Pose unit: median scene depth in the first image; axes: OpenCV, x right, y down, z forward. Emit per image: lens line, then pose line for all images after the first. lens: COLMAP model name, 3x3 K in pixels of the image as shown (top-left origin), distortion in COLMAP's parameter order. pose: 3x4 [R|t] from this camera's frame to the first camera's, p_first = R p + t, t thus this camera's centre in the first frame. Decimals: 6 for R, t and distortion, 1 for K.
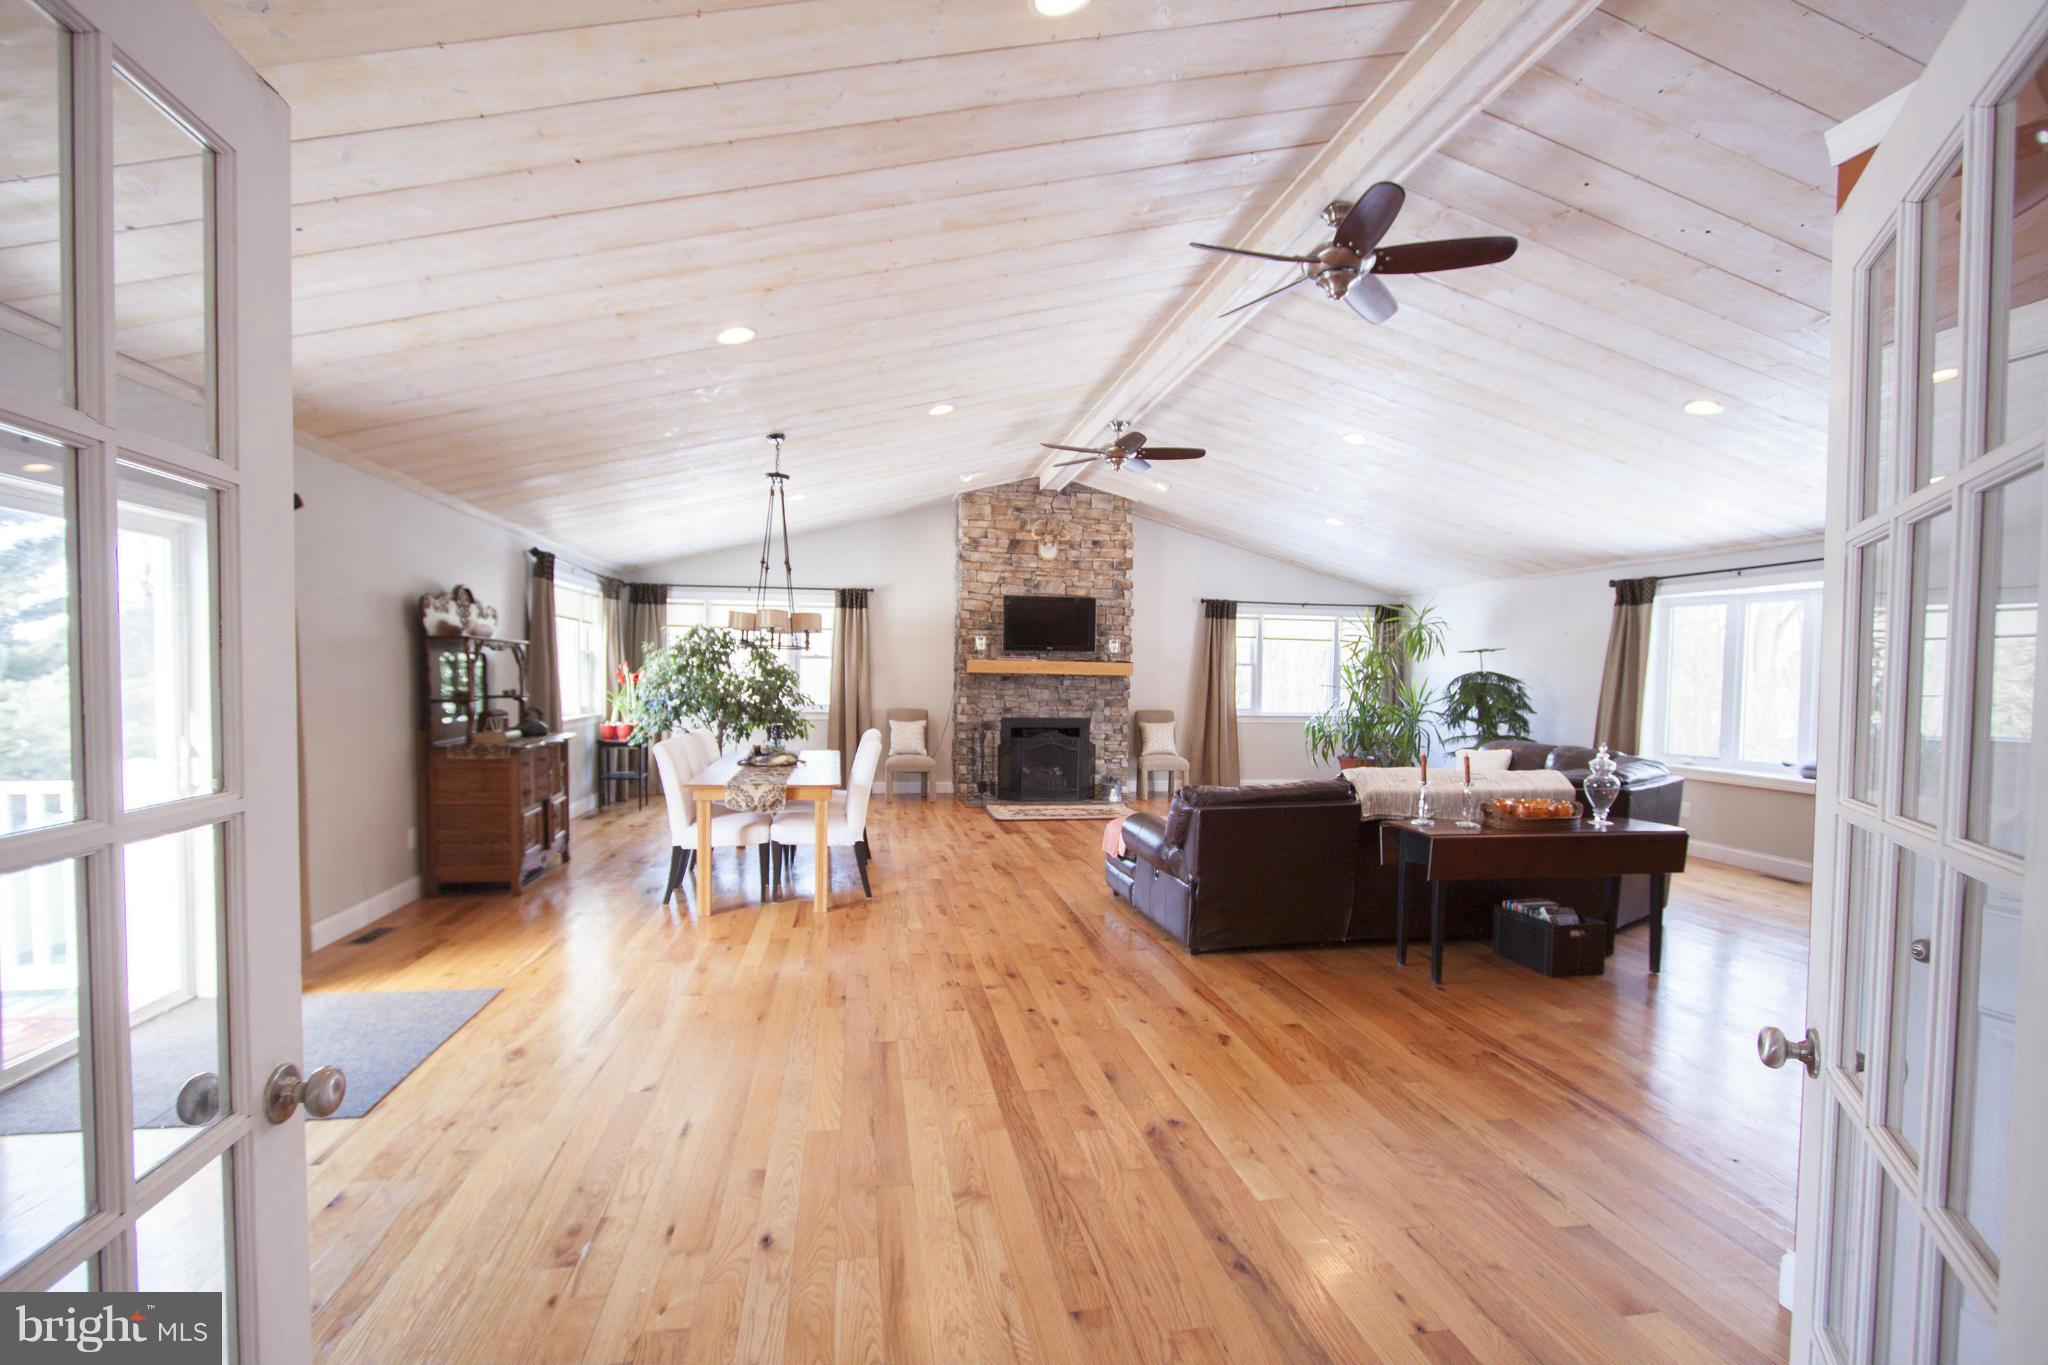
lens RADIAL K [[958.0, 0, 1025.9], [0, 958.0, 704.5], [0, 0, 1]] dist [-0.017765, 0.002030]
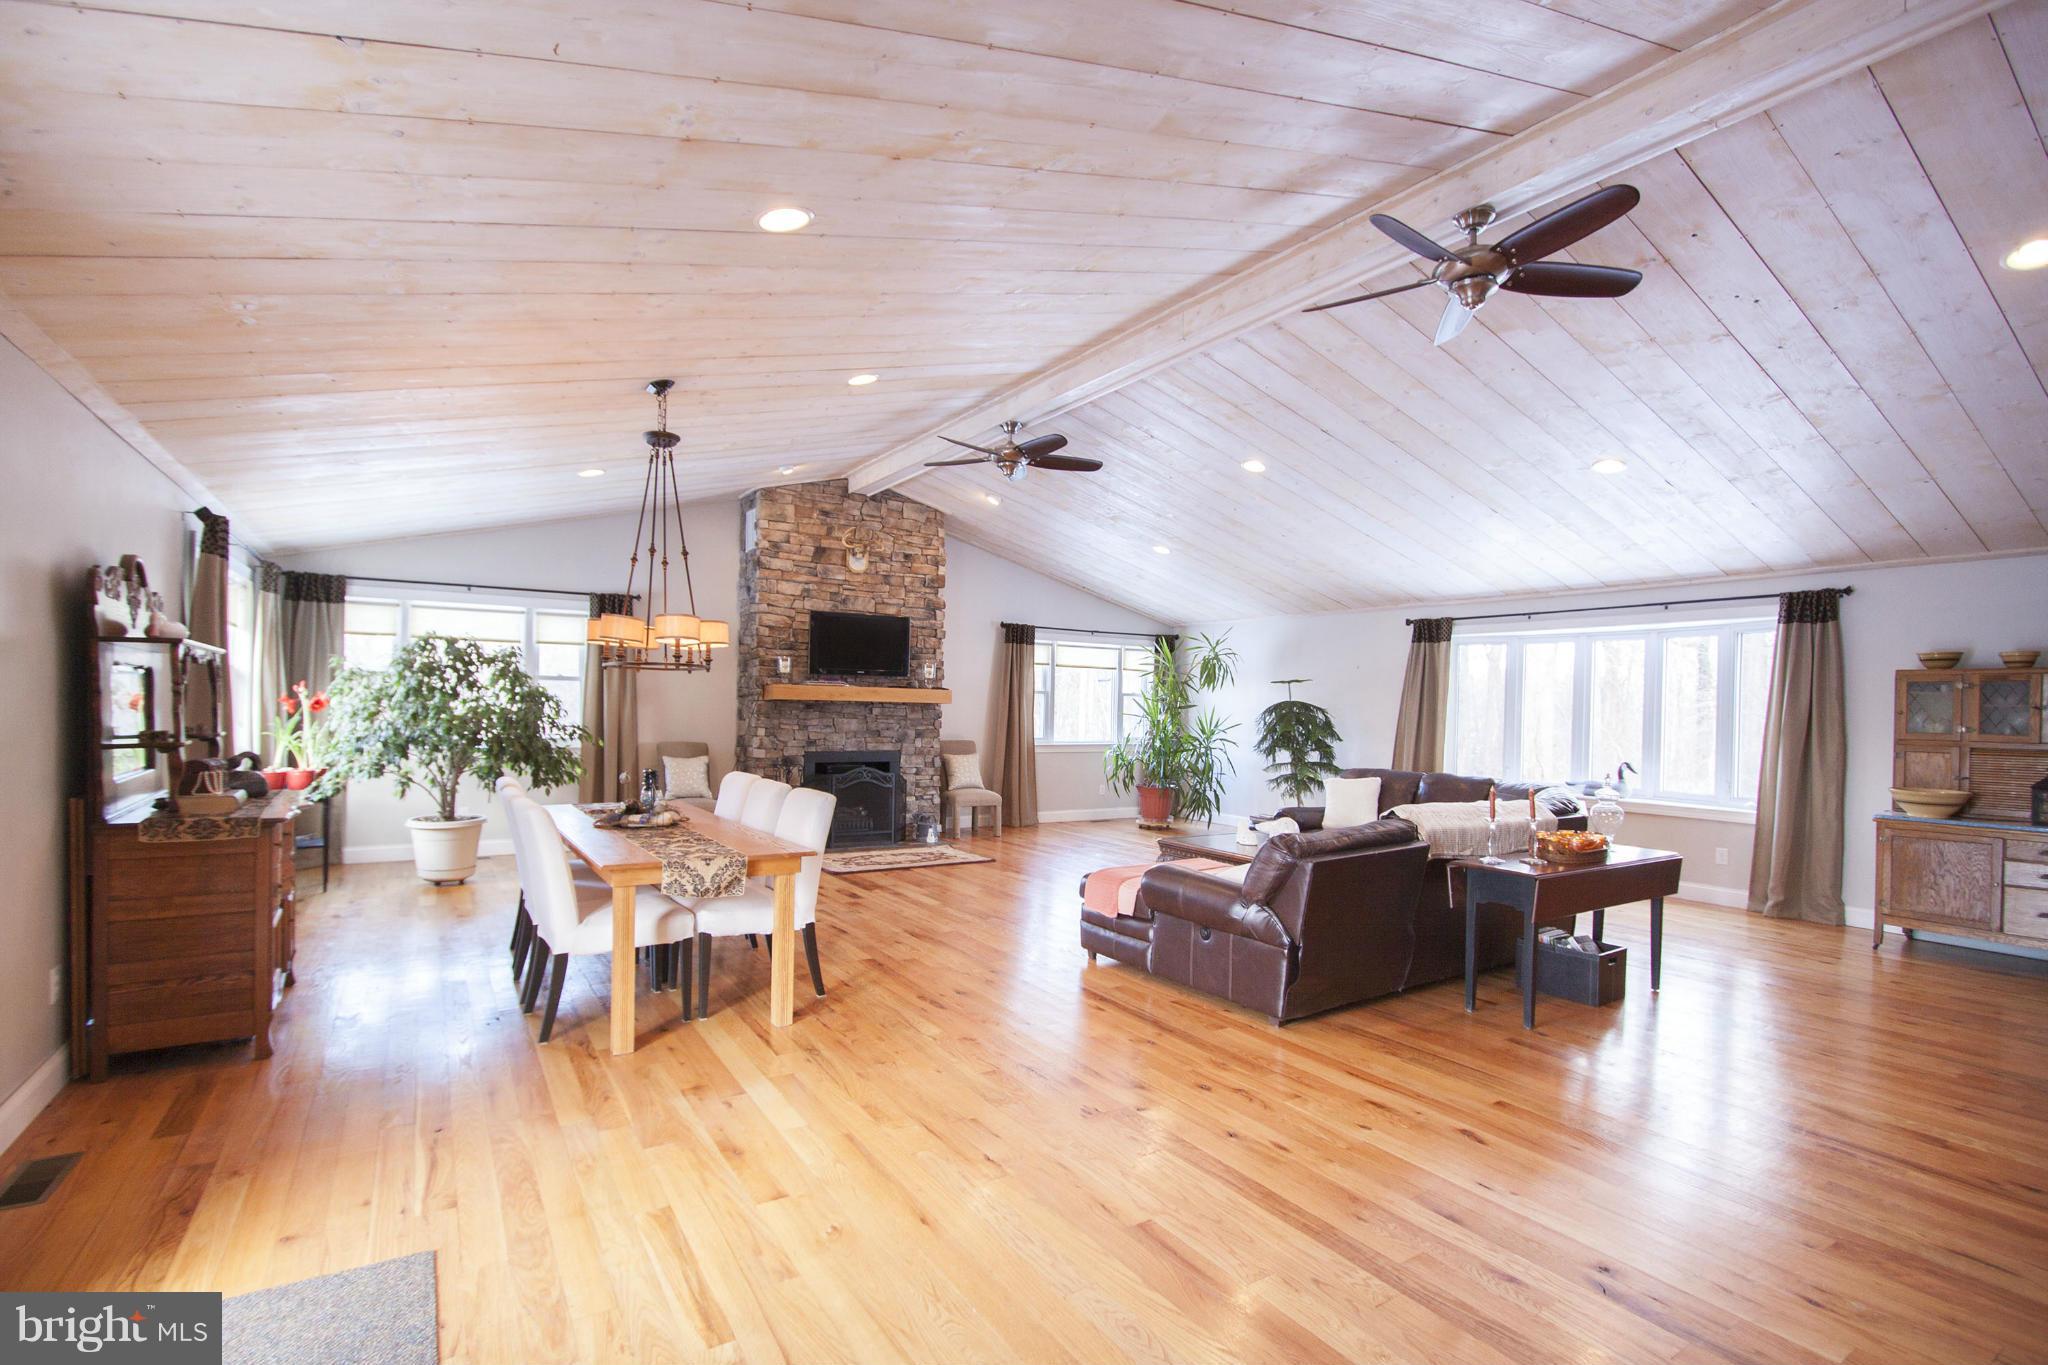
lens RADIAL K [[958.0, 0, 1025.9], [0, 958.0, 704.5], [0, 0, 1]] dist [-0.017765, 0.002030]
pose [[0.921448, 0.003720, 0.388483, -0.262772], [0.006297, 0.999680, -0.024509, -0.009500], [-0.388450, 0.025030, 0.921130, 0.191279]]
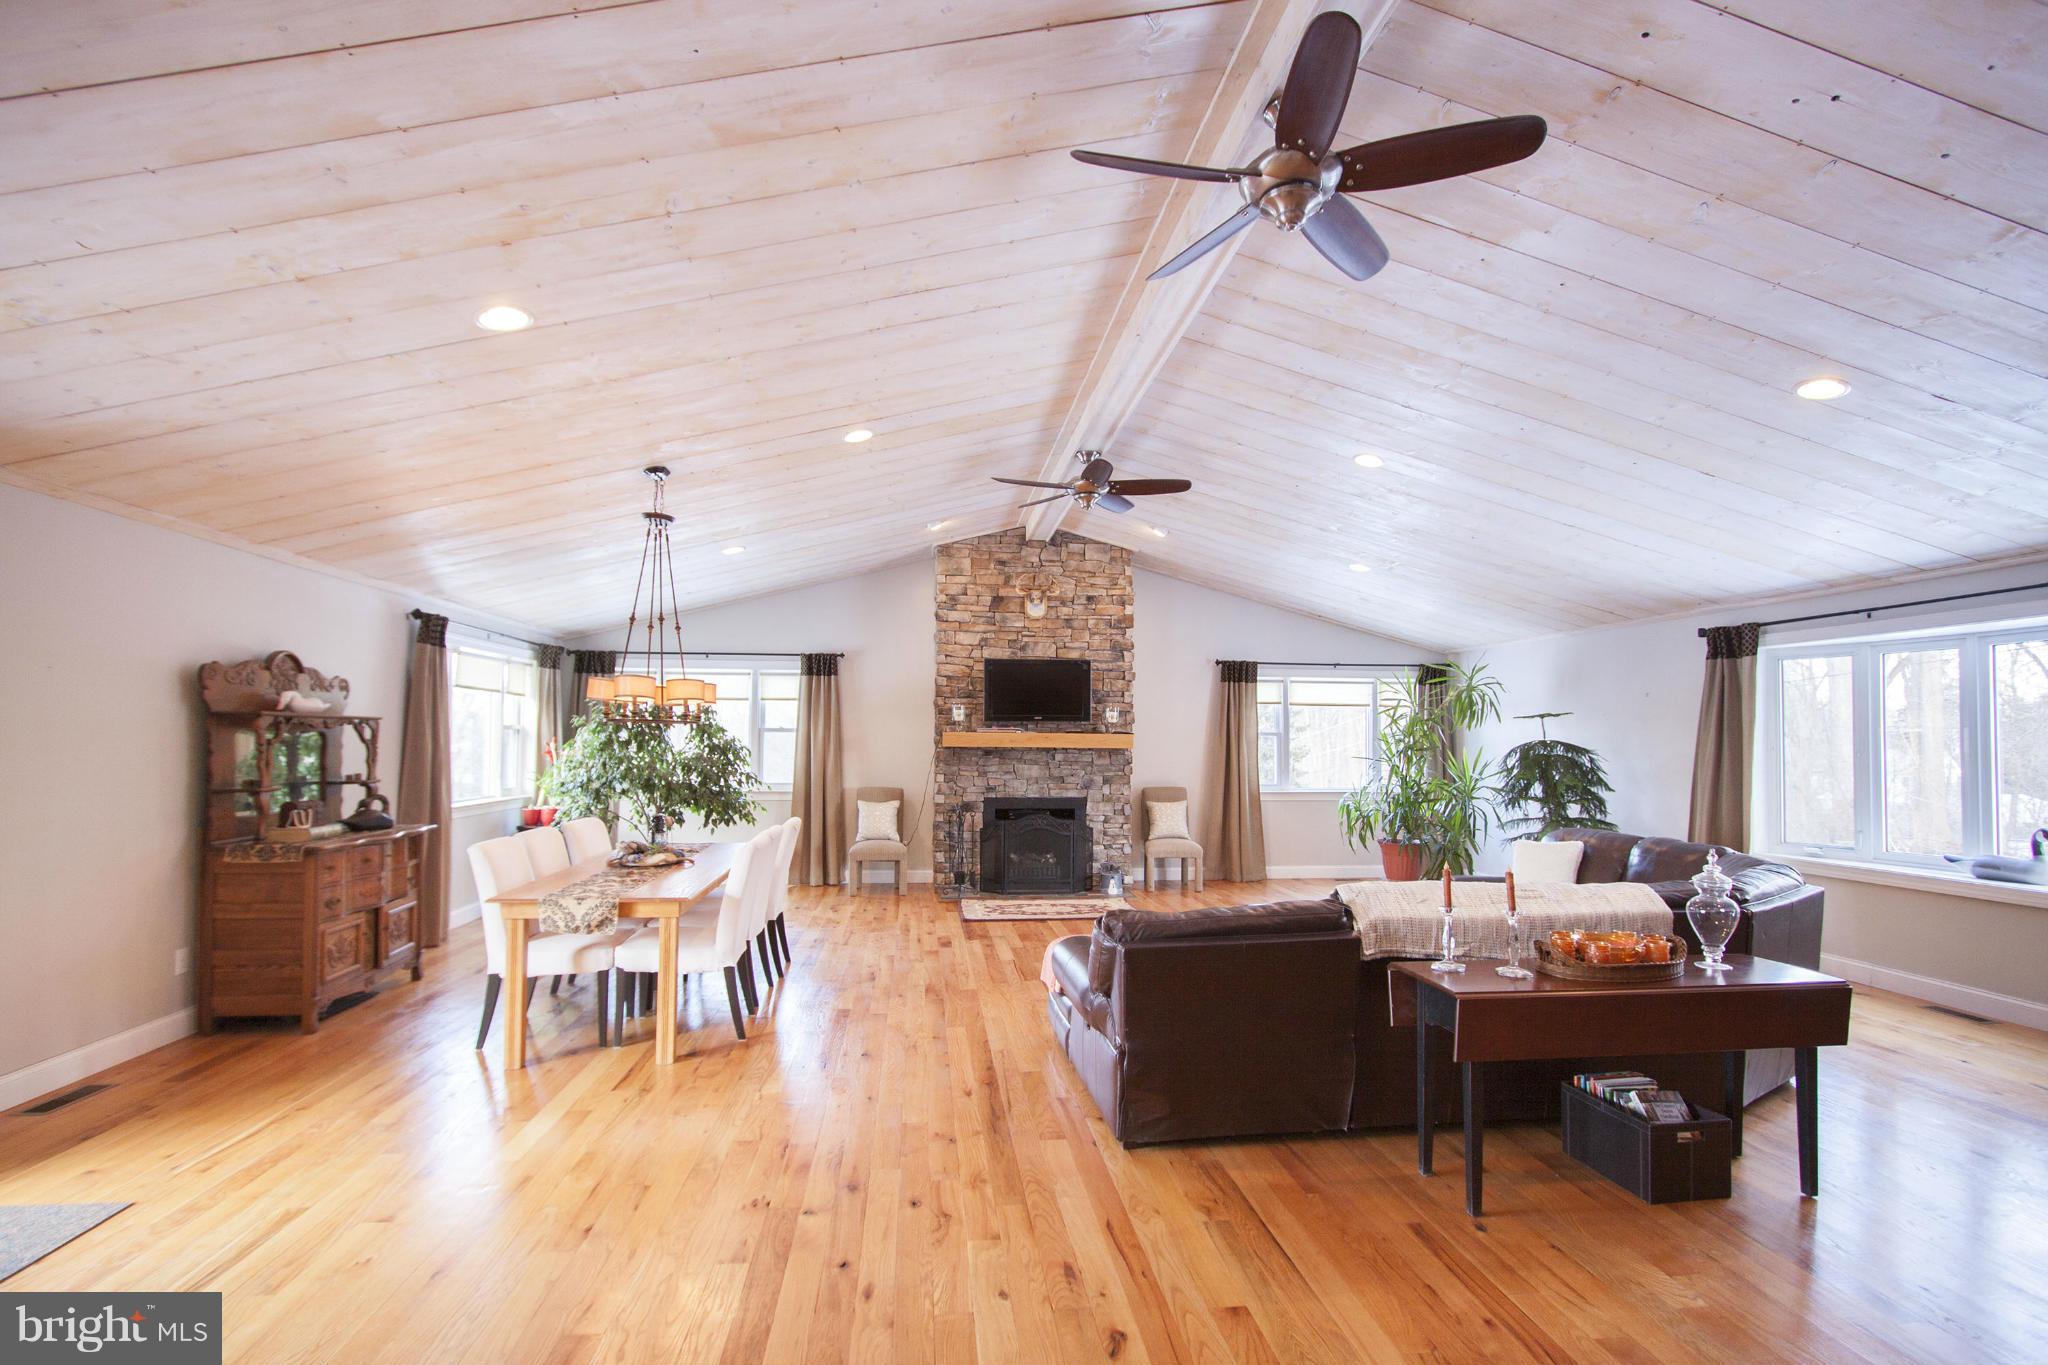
lens RADIAL K [[958.0, 0, 1025.9], [0, 958.0, 704.5], [0, 0, 1]] dist [-0.017765, 0.002030]
pose [[0.997981, -0.010498, -0.062636, 0.102148], [0.006040, 0.997462, -0.070942, -0.012990], [0.063221, 0.070420, 0.995512, 0.183071]]
